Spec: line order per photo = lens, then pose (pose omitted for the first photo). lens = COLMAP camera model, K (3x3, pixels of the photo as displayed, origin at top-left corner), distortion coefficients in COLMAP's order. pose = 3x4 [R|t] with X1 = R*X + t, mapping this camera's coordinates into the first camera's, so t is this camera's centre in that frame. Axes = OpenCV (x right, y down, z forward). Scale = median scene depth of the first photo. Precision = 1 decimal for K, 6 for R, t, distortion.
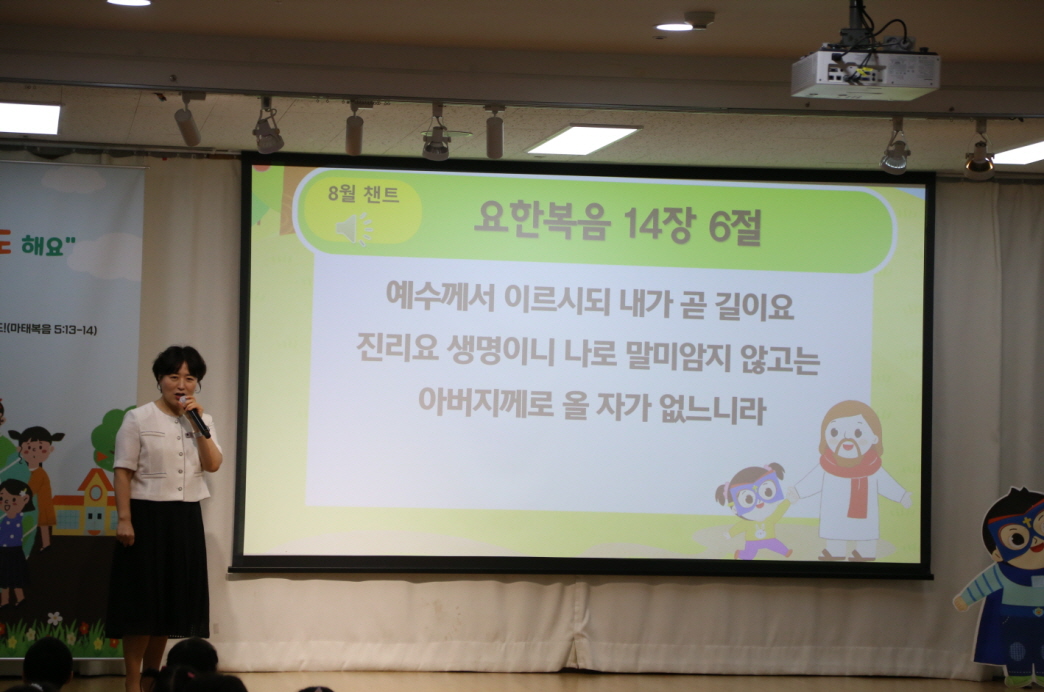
lens RADIAL K [[3087.2, 0, 495.1], [0, 3087.2, 356.7], [0, 0, 1]] dist [0.715866, 0.000000]
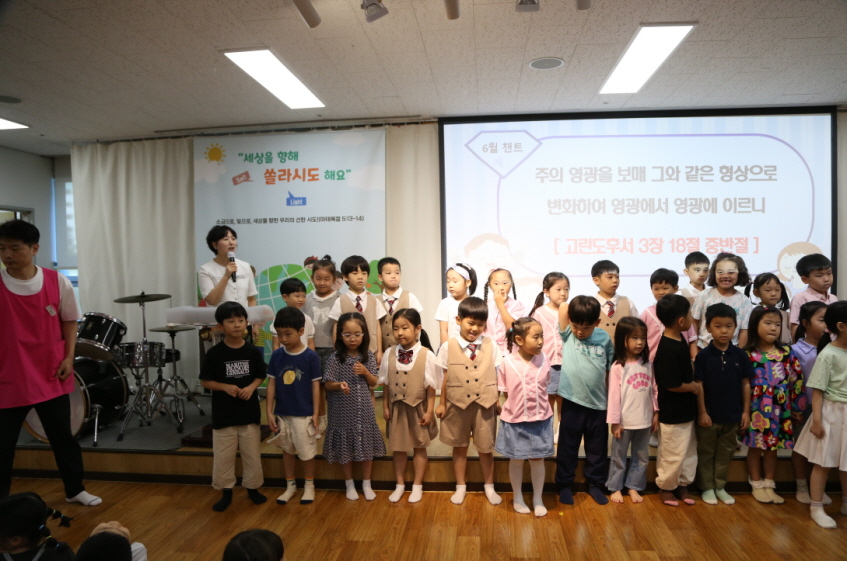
lens RADIAL K [[574.6, 0, 424.7], [0, 574.6, 292.1], [0, 0, 1]] dist [-0.120463, 0.068035]
pose [[0.965927, -0.027018, -0.257400, -0.005330], [0.043959, 0.997213, 0.060288, 0.016576], [0.255054, -0.069549, 0.964422, 0.677784]]
